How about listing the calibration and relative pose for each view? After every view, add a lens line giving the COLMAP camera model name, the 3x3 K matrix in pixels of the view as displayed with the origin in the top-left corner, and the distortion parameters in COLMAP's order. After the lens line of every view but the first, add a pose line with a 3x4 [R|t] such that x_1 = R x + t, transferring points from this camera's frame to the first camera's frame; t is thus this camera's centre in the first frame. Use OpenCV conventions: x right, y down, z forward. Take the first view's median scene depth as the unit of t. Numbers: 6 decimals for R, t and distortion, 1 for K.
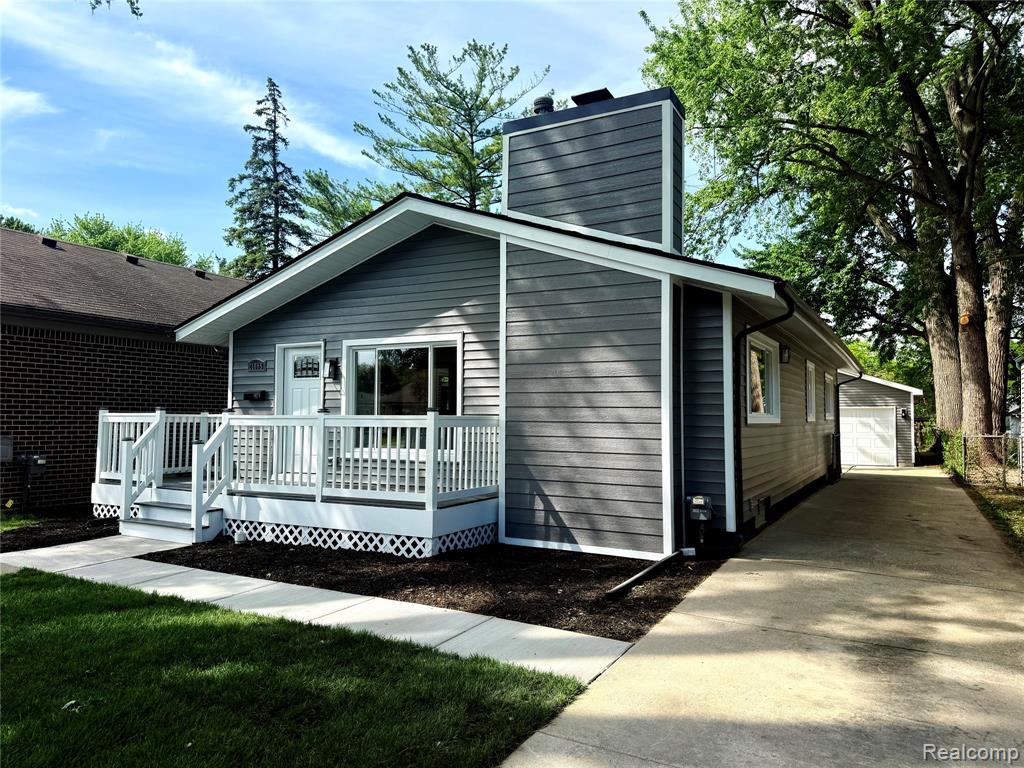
lens RADIAL K [[731.4, 0, 512.5], [0, 731.4, 365.0], [0, 0, 1]] dist [0.035286, -0.046937]
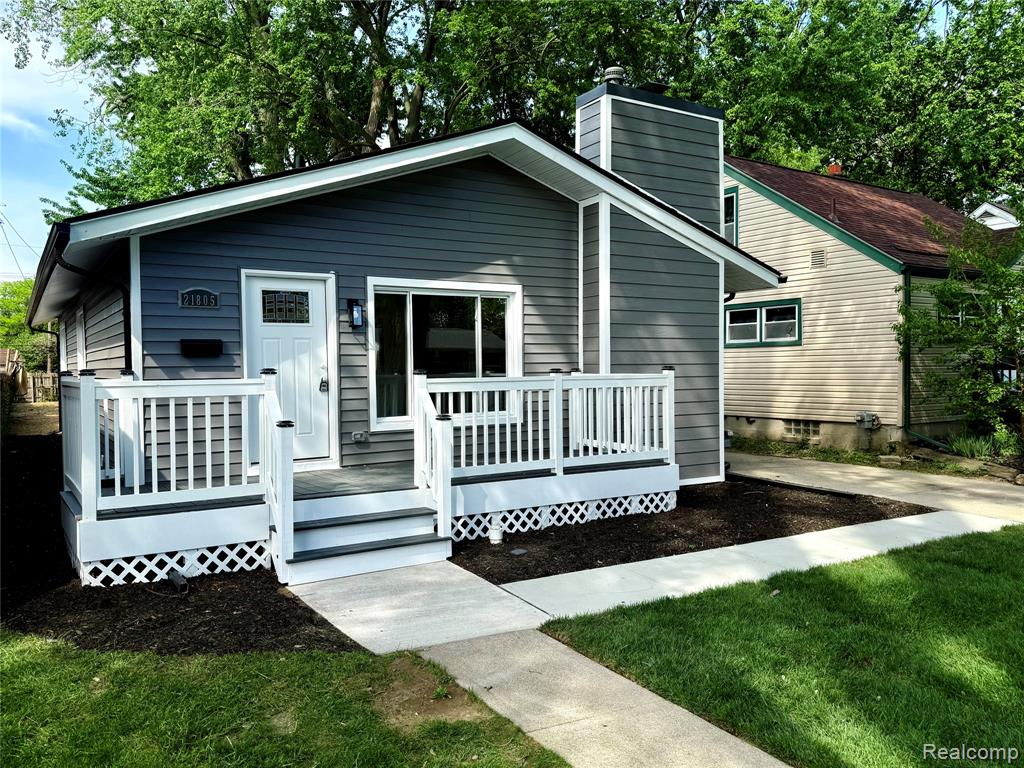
lens RADIAL K [[784.1, 0, 475.2], [0, 784.1, 387.9], [0, 0, 1]] dist [0.043903, -0.013775]
pose [[0.515663, -0.033759, 0.856126, -1.017602], [-0.050156, 0.996320, 0.069498, 0.021087], [-0.855322, -0.078777, 0.512073, 0.563300]]
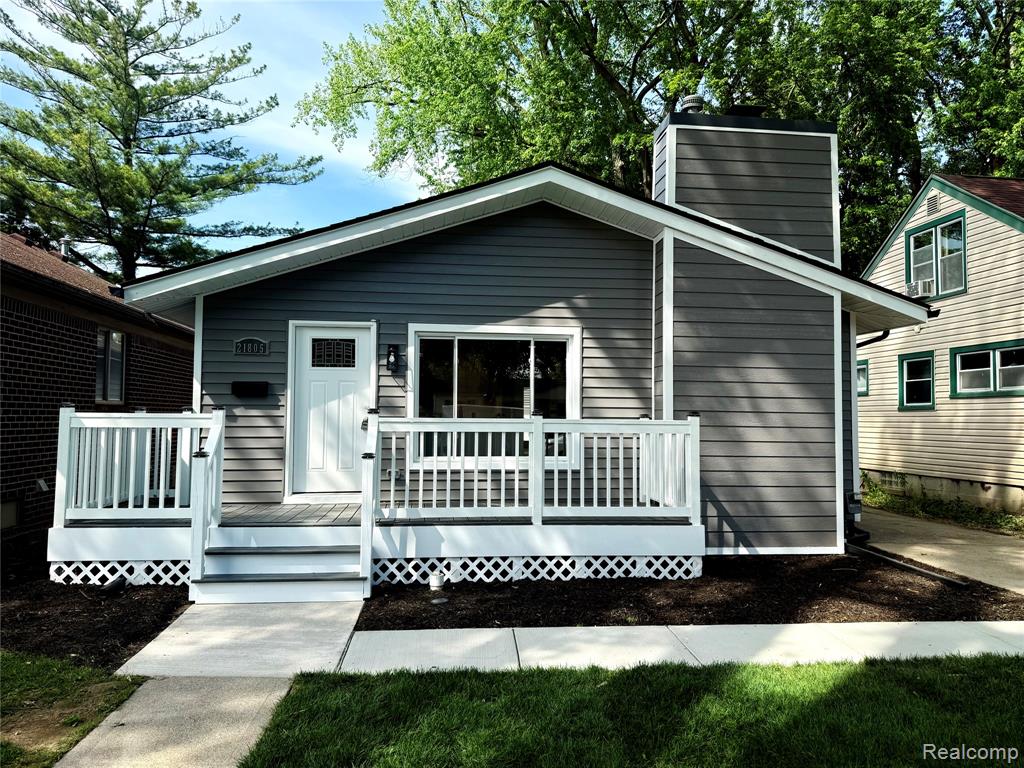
lens RADIAL K [[731.4, 0, 503.2], [0, 731.4, 381.0], [0, 0, 1]] dist [0.035286, -0.046937]
pose [[0.827020, 0.031141, 0.561309, -0.694742], [-0.046941, 0.998803, 0.013749, 0.014913], [-0.560209, -0.037719, 0.827492, 0.321855]]
